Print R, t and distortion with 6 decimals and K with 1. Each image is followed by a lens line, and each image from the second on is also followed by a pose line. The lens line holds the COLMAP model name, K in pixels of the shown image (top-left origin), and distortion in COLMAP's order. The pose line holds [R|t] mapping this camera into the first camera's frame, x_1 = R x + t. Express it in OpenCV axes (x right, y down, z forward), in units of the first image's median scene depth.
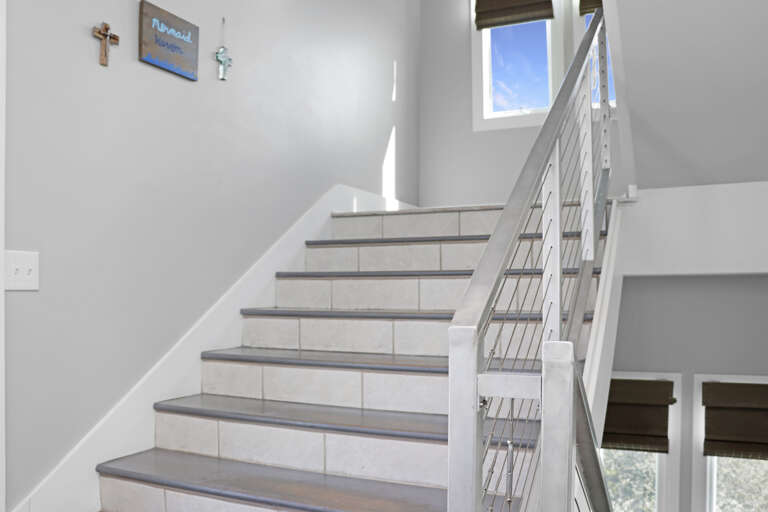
lens RADIAL K [[656.7, 0, 379.8], [0, 656.7, 269.9], [0, 0, 1]] dist [-0.125742, 0.123776]
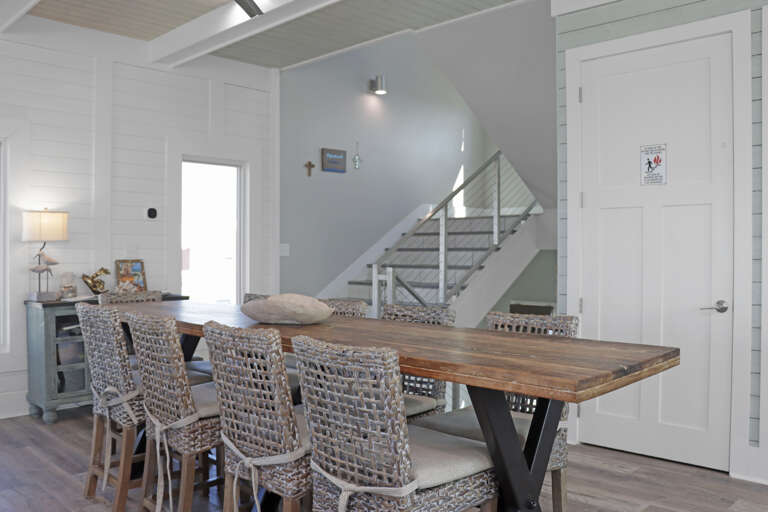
lens RADIAL K [[656.7, 0, 379.8], [0, 656.7, 269.9], [0, 0, 1]] dist [-0.125742, 0.123776]
pose [[0.947545, 0.006514, -0.319556, 0.714730], [0.011804, 0.998397, 0.055352, -0.061960], [0.319405, -0.056220, 0.945949, -1.501015]]
